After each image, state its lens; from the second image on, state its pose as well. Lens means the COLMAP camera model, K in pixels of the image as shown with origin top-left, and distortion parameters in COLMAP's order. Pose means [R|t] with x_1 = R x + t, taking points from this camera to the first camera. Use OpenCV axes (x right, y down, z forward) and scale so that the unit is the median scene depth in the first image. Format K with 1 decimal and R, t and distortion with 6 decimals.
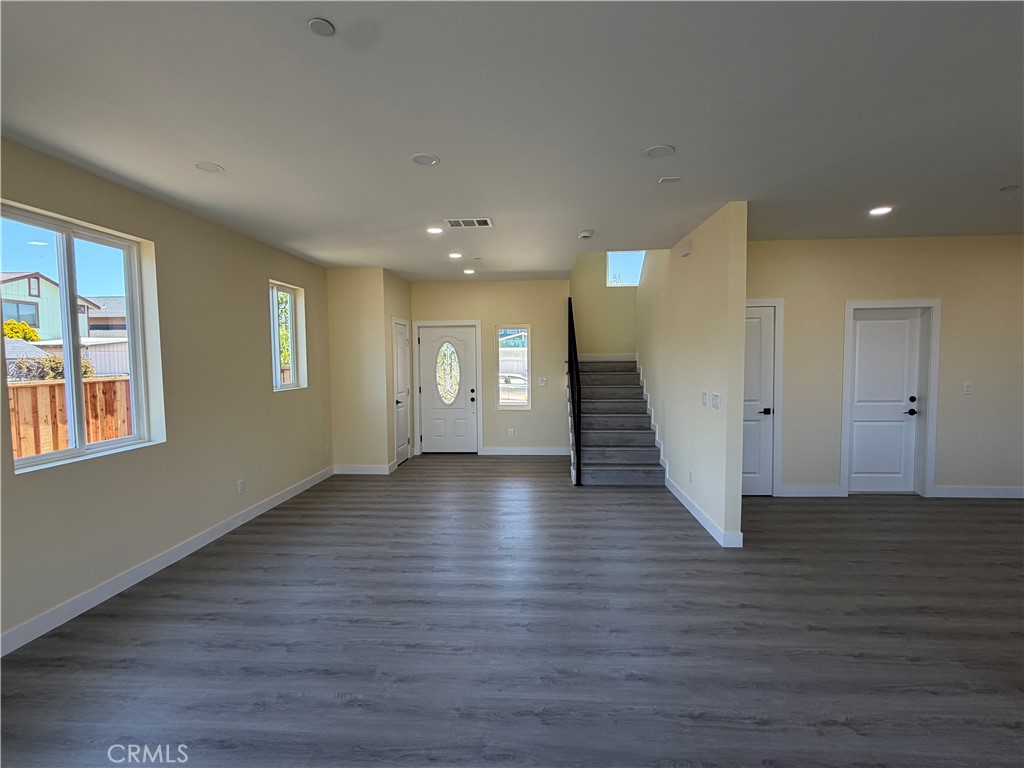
lens RADIAL K [[478.9, 0, 515.8], [0, 478.9, 385.8], [0, 0, 1]] dist [-0.000163, 0.000035]
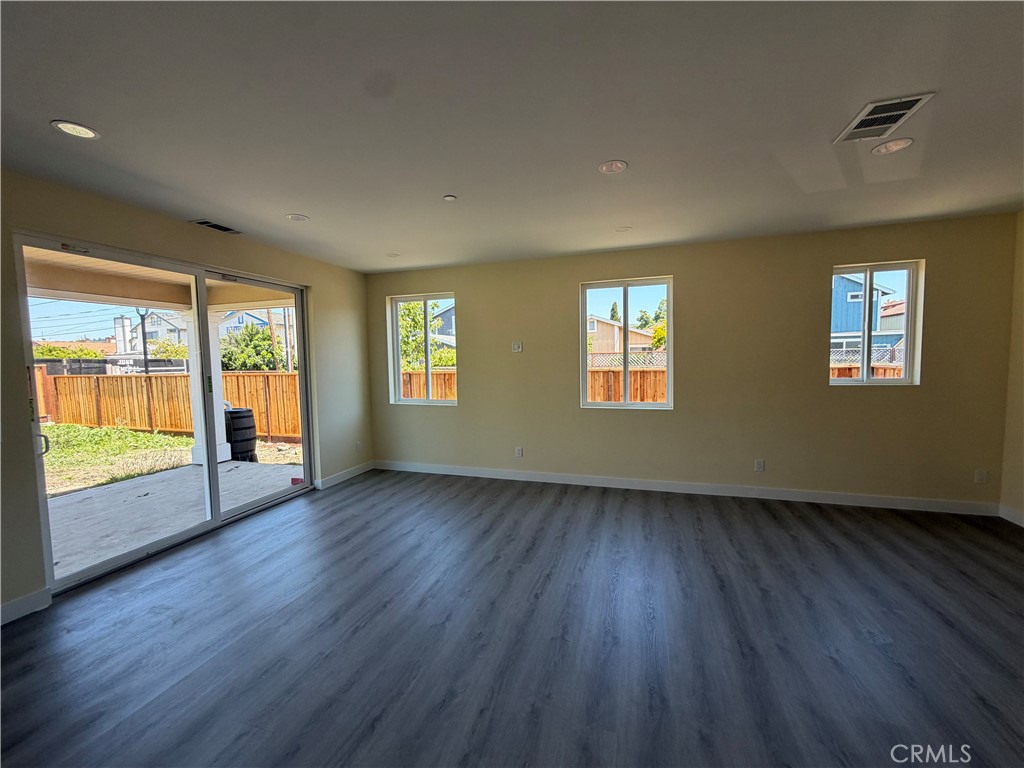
lens RADIAL K [[408.5, 0, 510.7], [0, 408.5, 384.8], [0, 0, 1]] dist [-0.001235, 0.000689]
pose [[-0.249710, 0.078874, -0.965103, 0.511175], [-0.034008, 0.995348, 0.090145, -0.046958], [0.967723, 0.055331, -0.245866, 0.688709]]
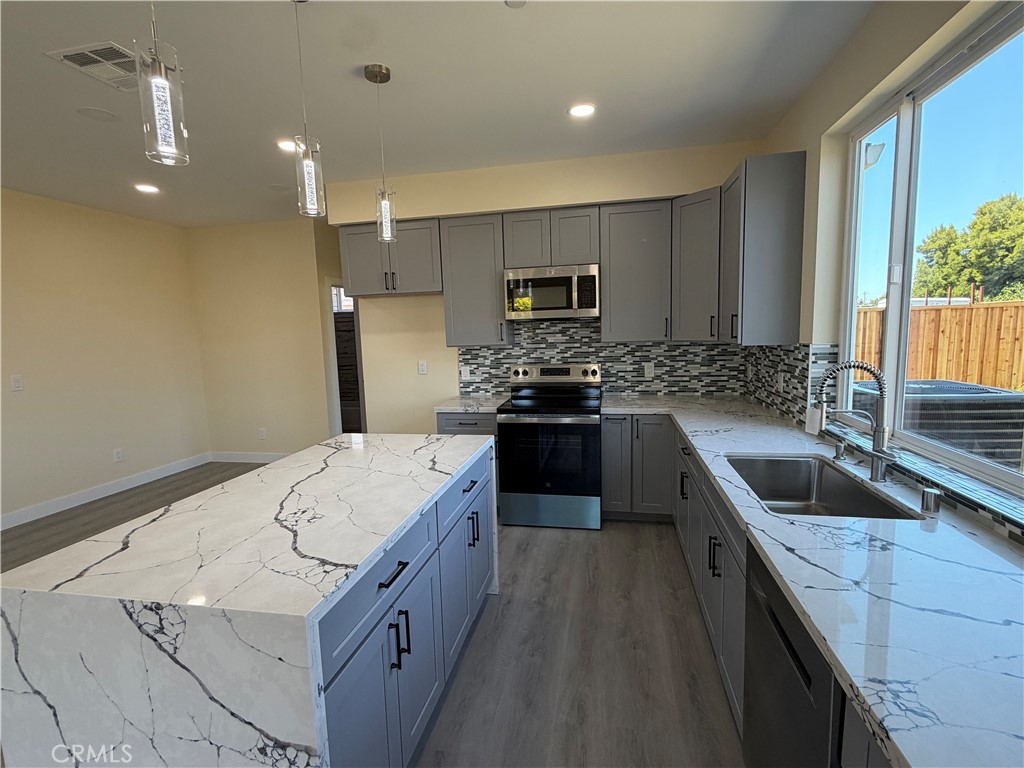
lens RADIAL K [[478.9, 0, 511.7], [0, 478.9, 384.4], [0, 0, 1]] dist [-0.000163, 0.000035]
pose [[0.147800, -0.110303, 0.982847, 0.337971], [0.088602, 0.991242, 0.097921, 0.001717], [-0.985041, 0.072610, 0.156279, 0.090584]]
